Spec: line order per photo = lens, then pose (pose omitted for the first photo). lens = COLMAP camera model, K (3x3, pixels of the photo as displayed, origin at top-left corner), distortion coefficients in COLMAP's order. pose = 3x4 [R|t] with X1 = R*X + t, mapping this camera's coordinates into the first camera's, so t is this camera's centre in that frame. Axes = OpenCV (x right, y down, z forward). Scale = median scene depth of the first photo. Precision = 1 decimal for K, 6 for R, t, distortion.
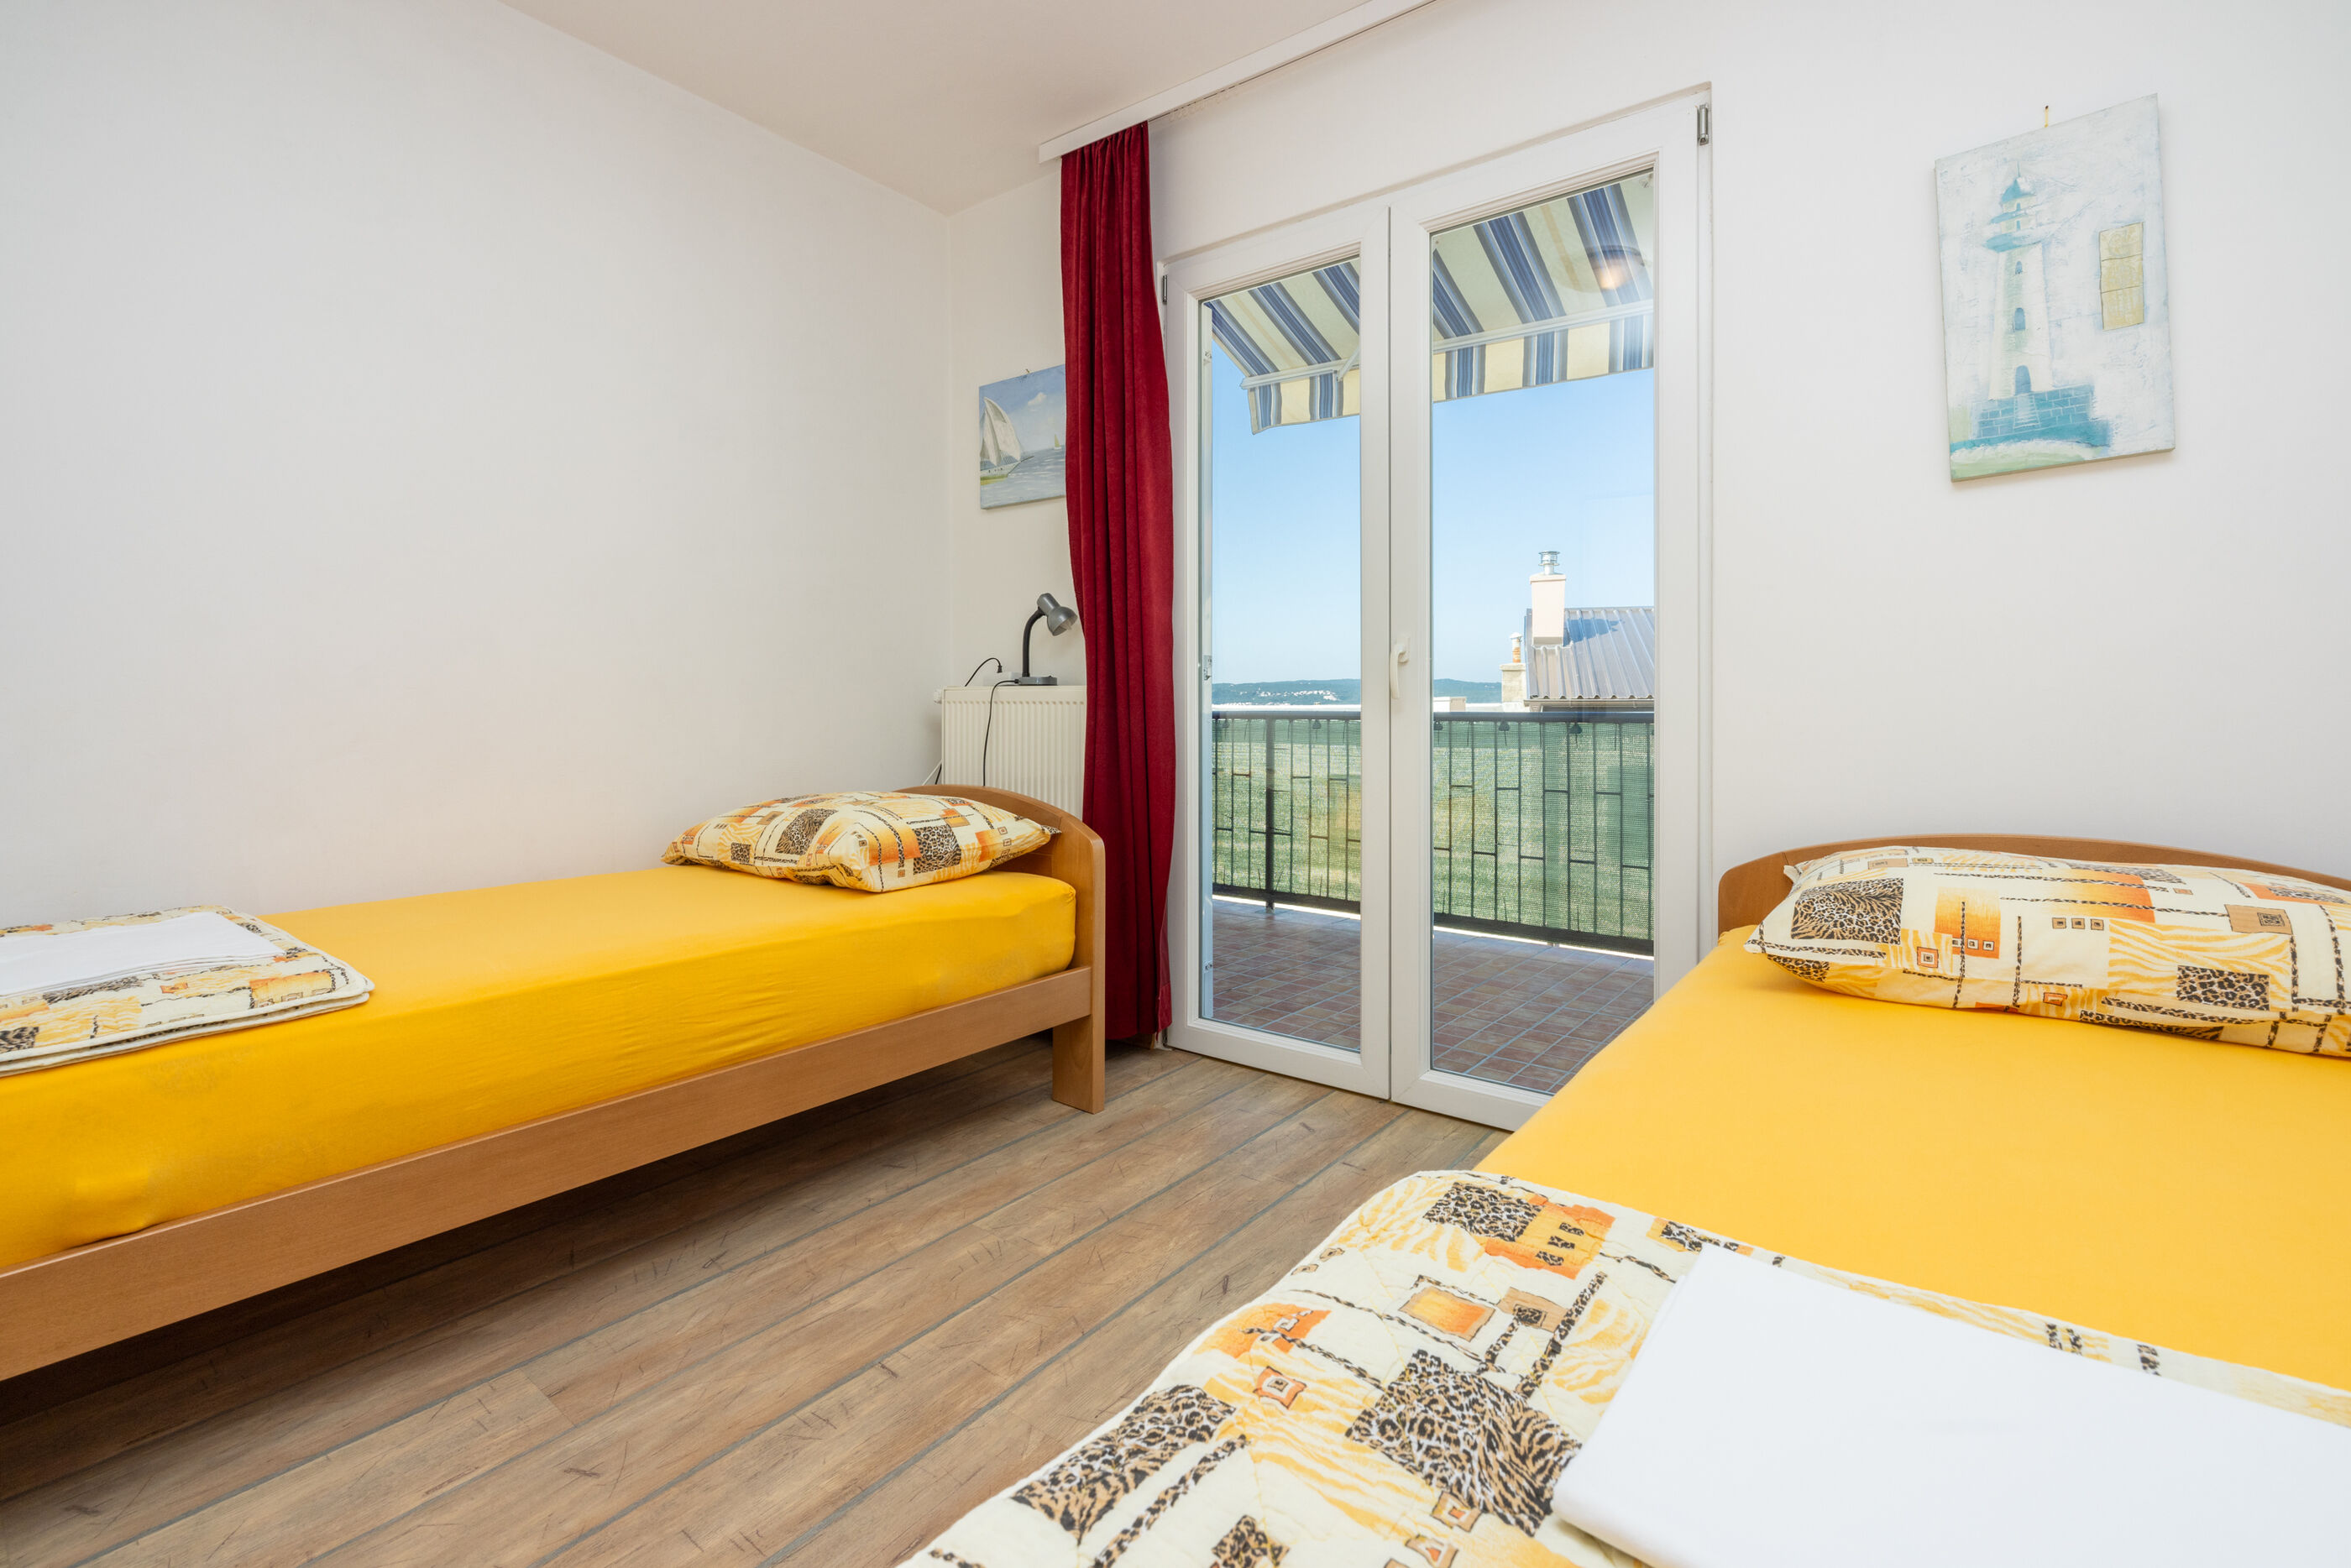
lens RADIAL K [[1008.3, 0, 1181.5], [0, 1008.3, 720.3], [0, 0, 1]] dist [-0.001758, -0.000203]
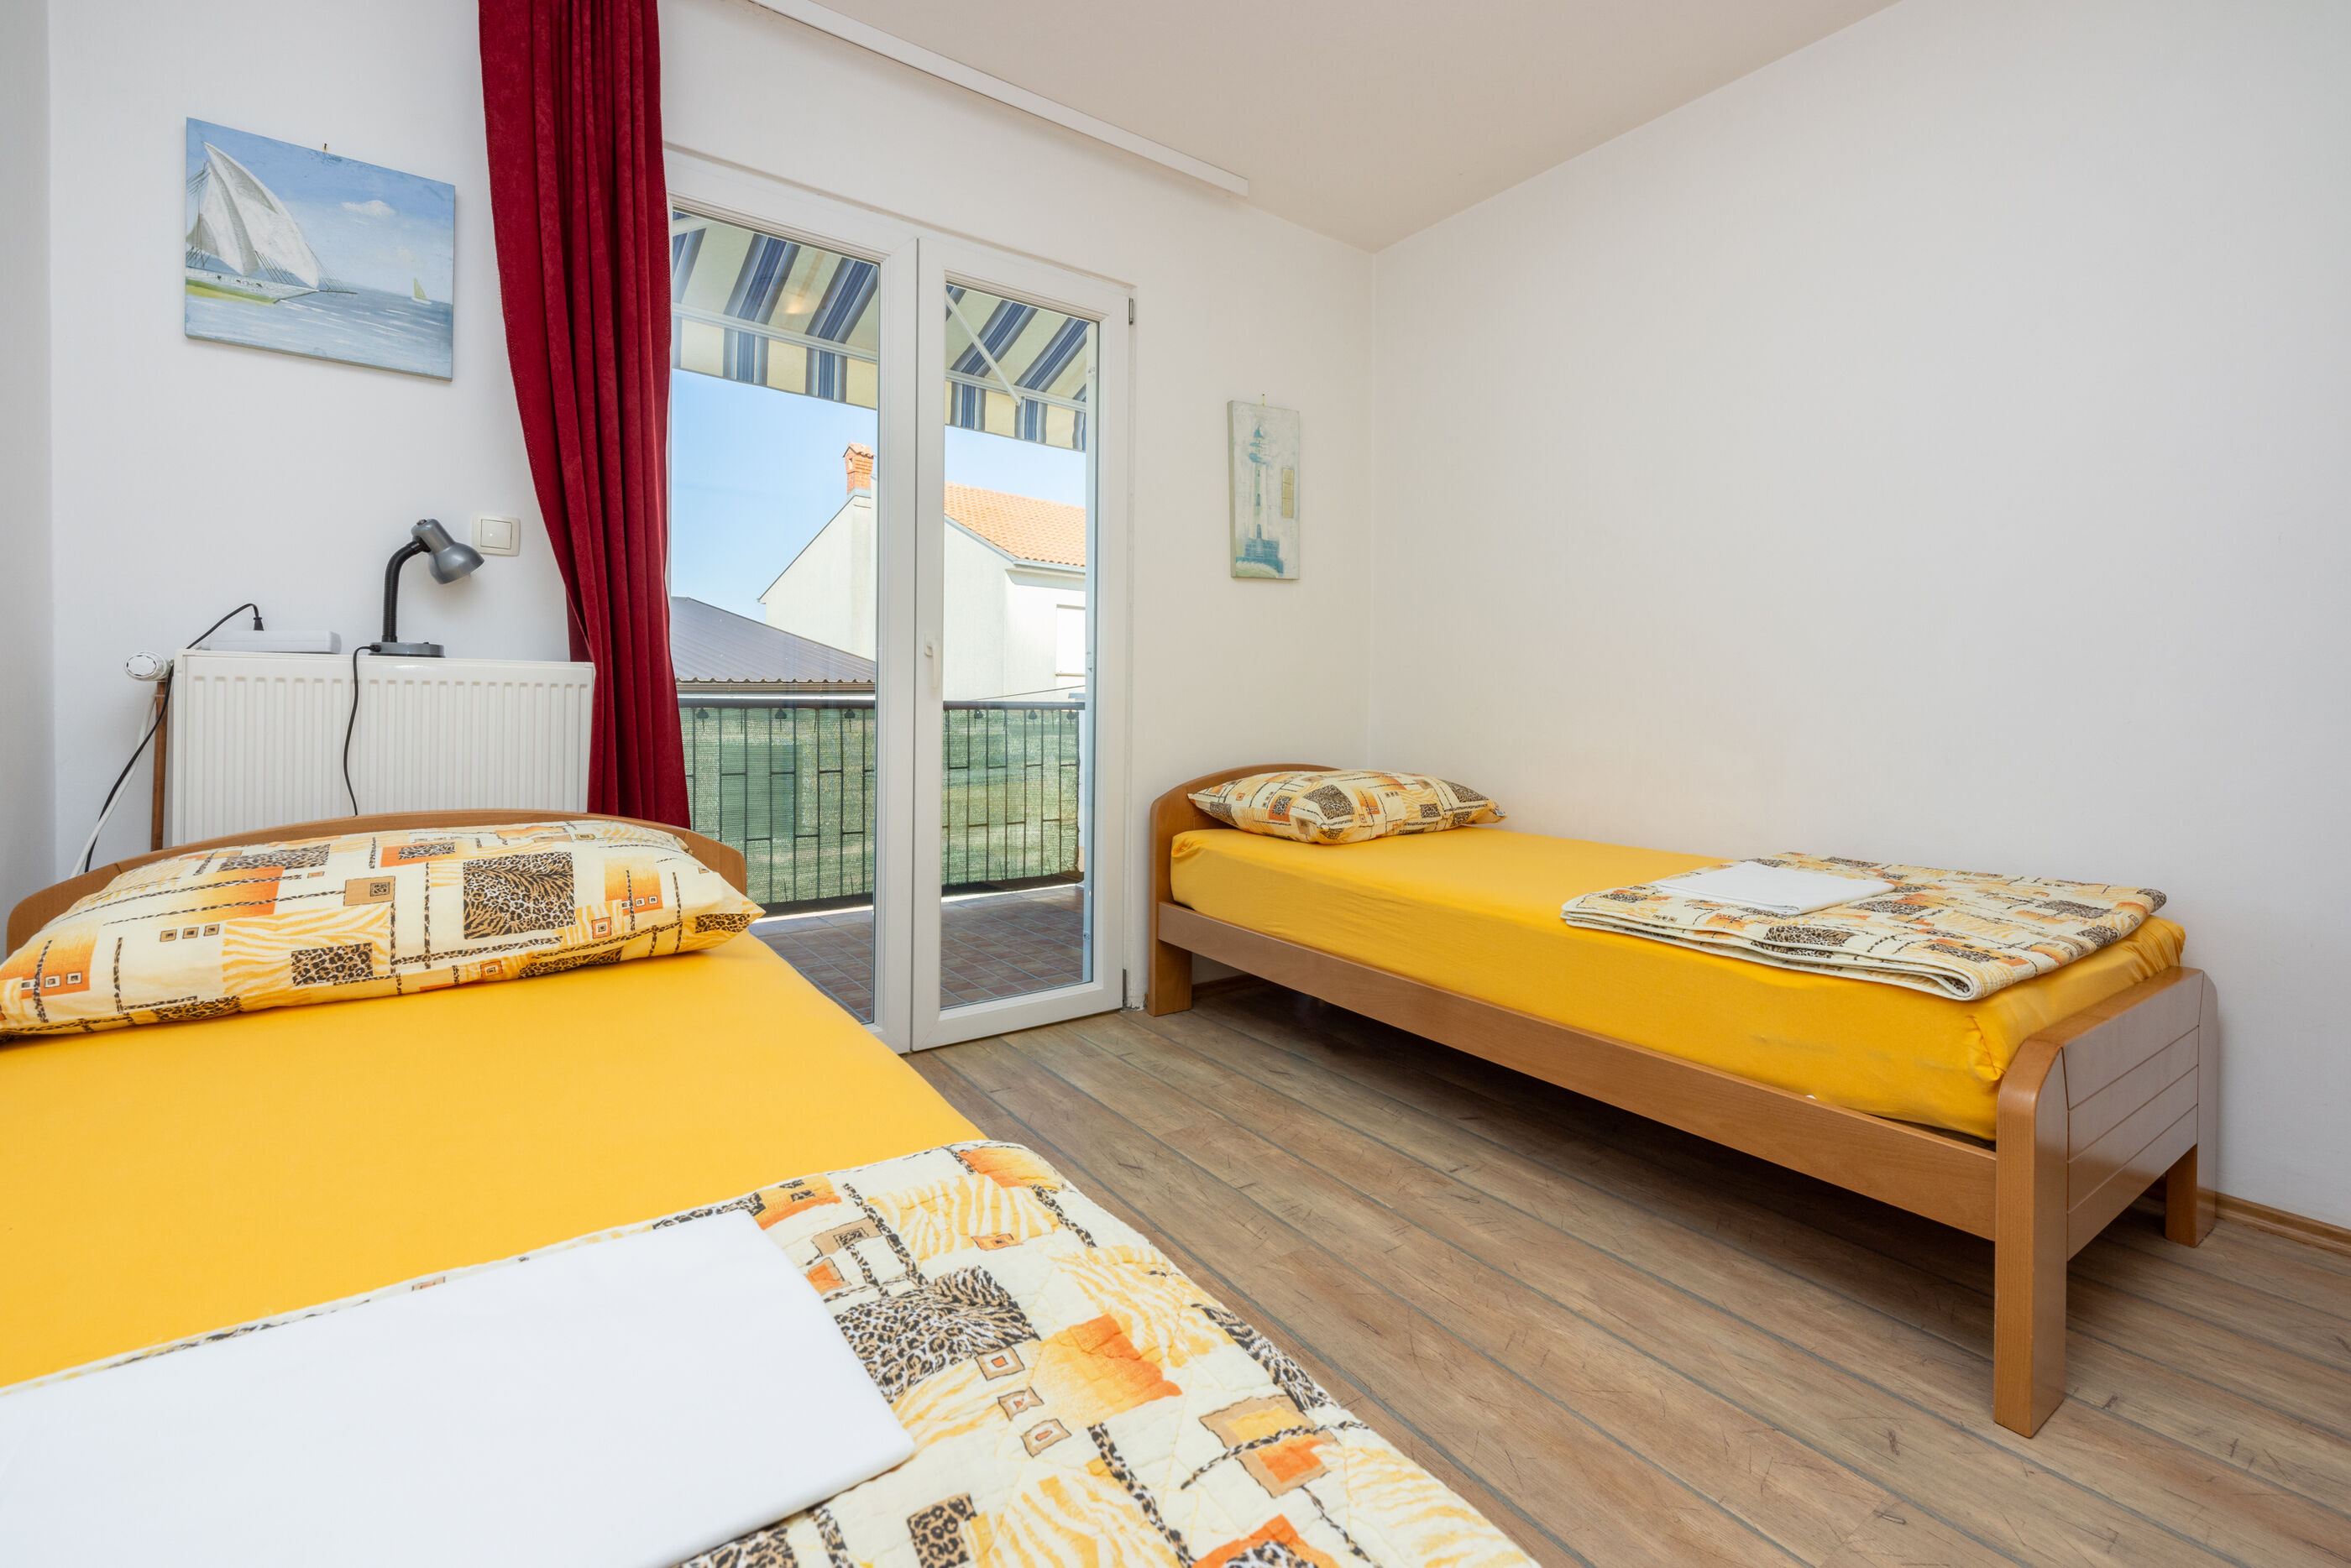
lens RADIAL K [[1008.3, 0, 1181.5], [0, 1008.3, 720.3], [0, 0, 1]] dist [-0.001758, -0.000203]
pose [[0.297333, -0.016835, 0.954625, -0.795568], [-0.000172, 0.999844, 0.017686, -0.005474], [-0.954774, -0.005423, 0.297284, 0.414632]]
